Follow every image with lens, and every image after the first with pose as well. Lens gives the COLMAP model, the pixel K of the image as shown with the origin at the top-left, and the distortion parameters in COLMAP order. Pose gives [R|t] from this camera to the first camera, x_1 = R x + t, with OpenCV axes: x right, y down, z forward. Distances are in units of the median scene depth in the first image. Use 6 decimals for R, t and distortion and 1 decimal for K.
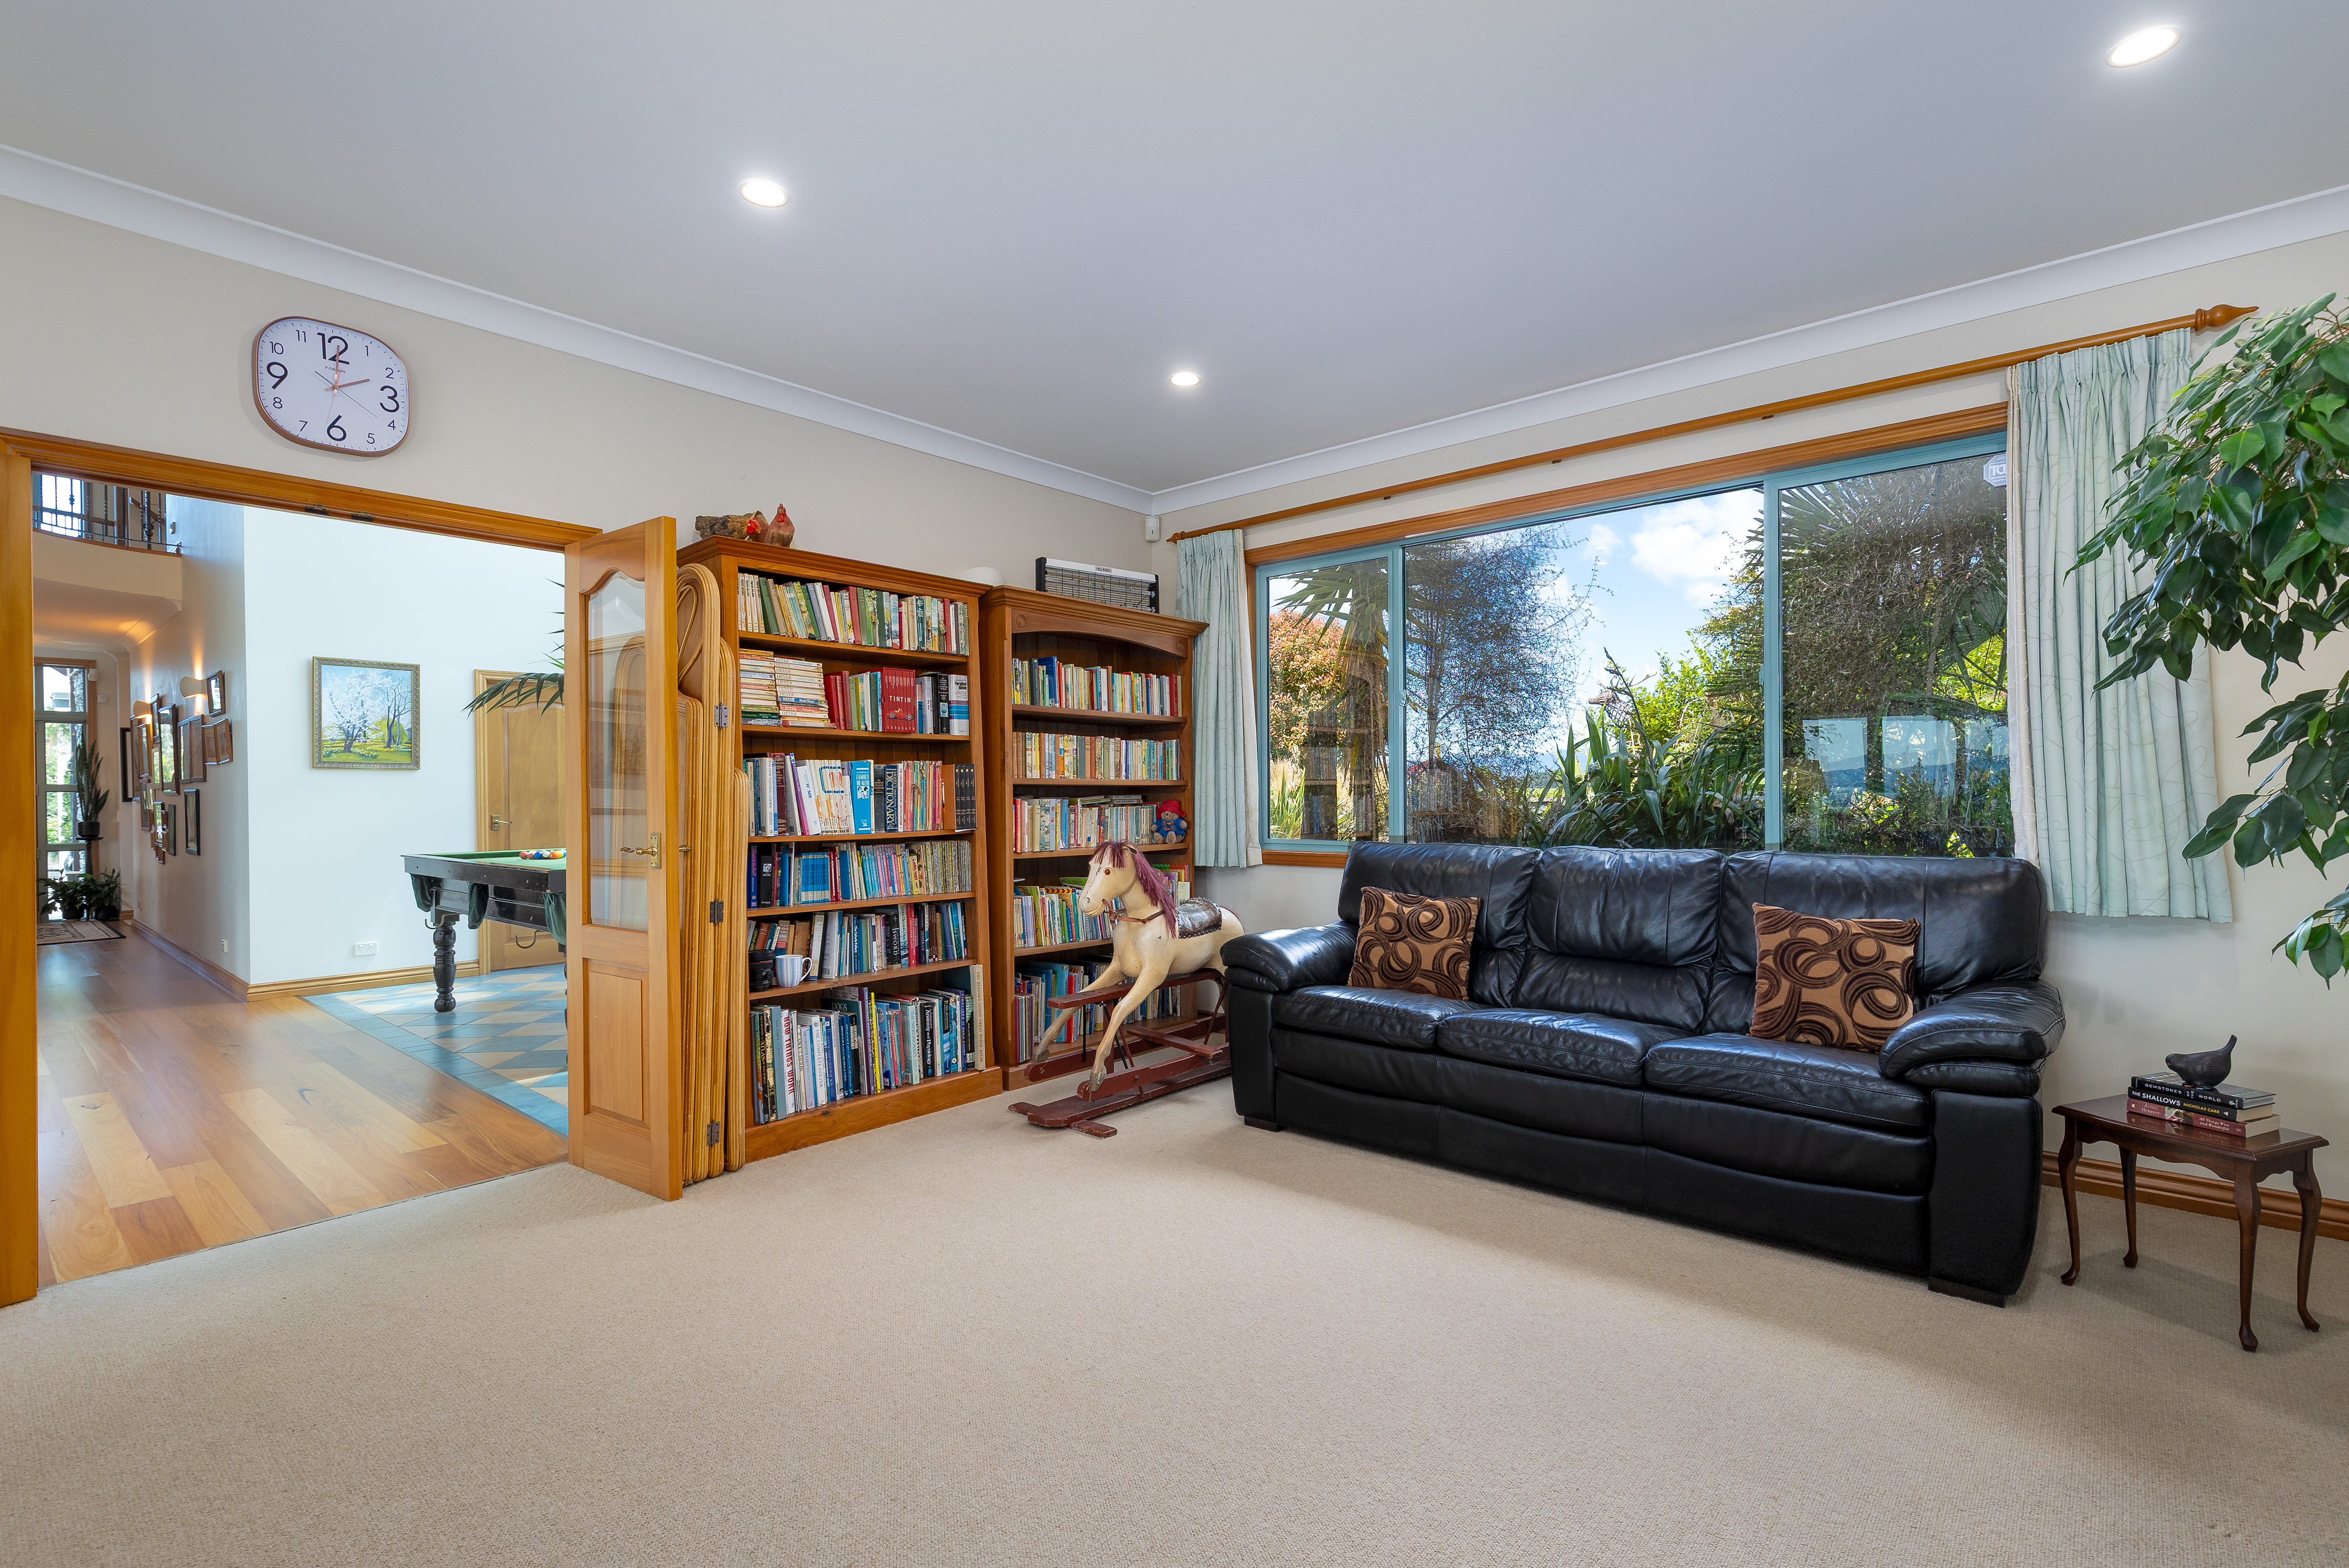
lens RADIAL K [[1067.0, 0, 1172.6], [0, 1067.0, 786.2], [0, 0, 1]] dist [0.002449, 0.000045]
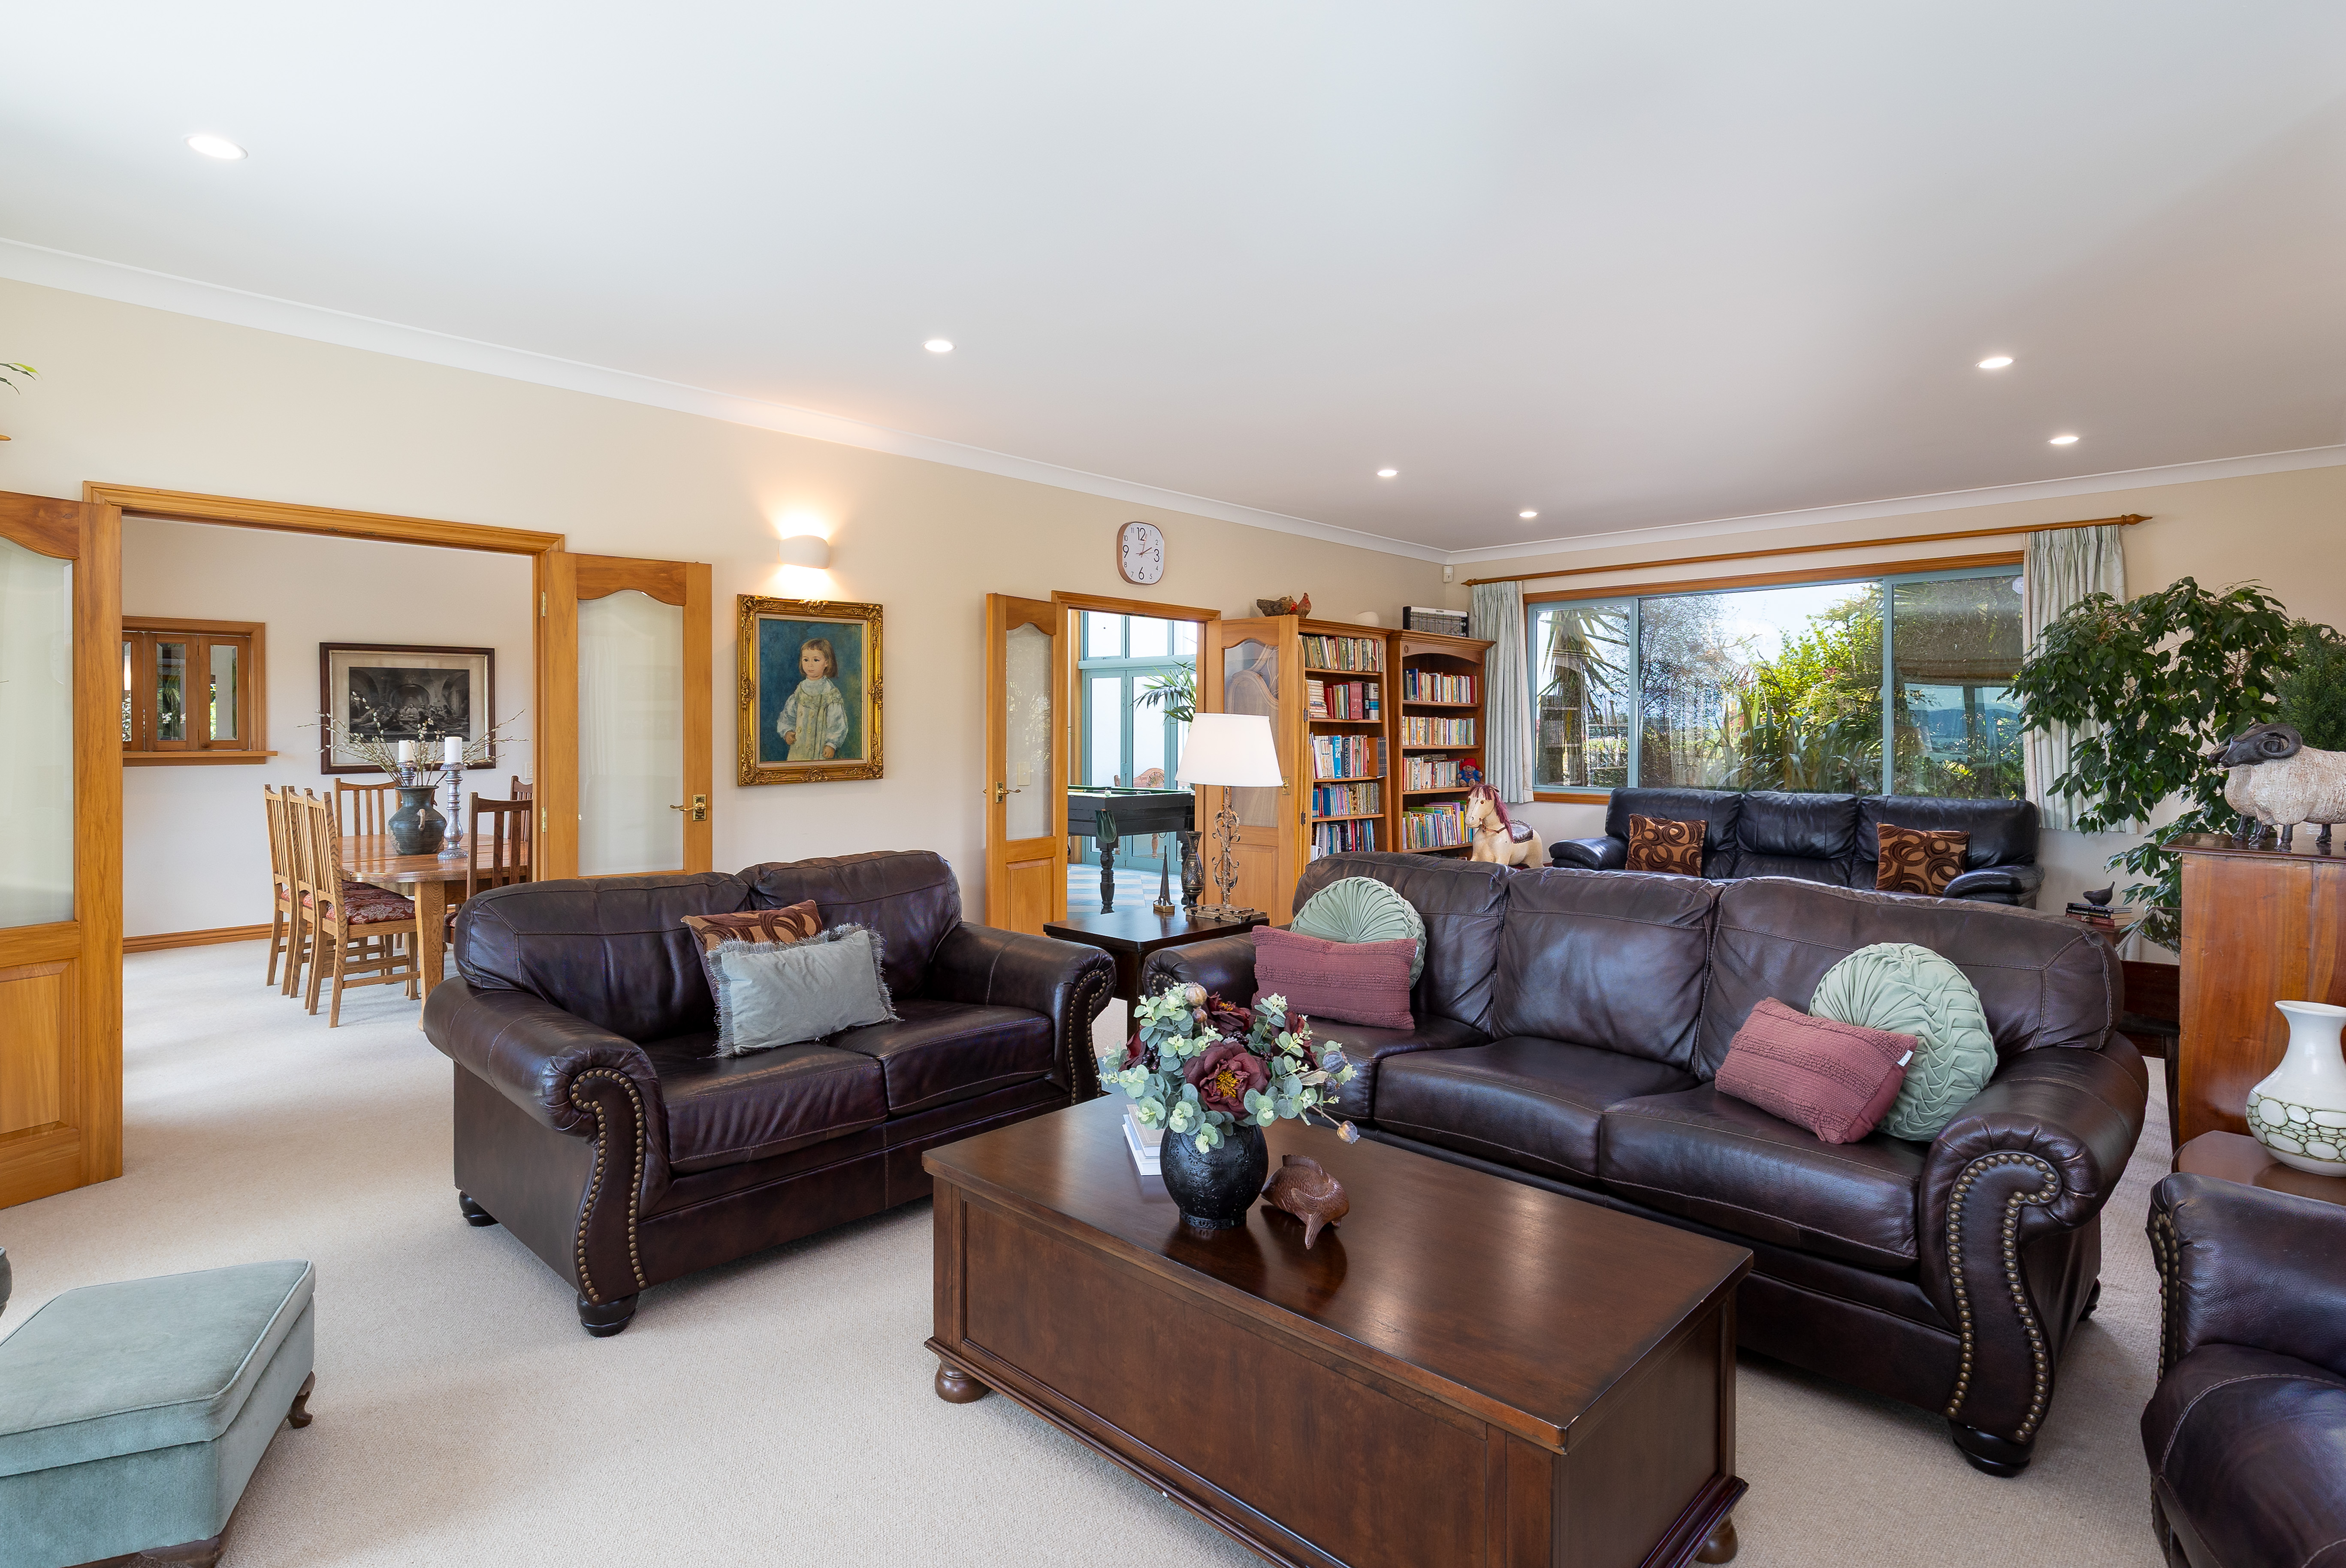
lens RADIAL K [[1065.7, 0, 1174.9], [0, 1065.7, 728.0], [0, 0, 1]] dist [0.002449, 0.000045]
pose [[0.997586, 0.008493, -0.068919, -0.415373], [-0.008617, 0.999962, -0.001497, -0.031121], [0.068904, 0.002088, 0.997621, -0.709390]]
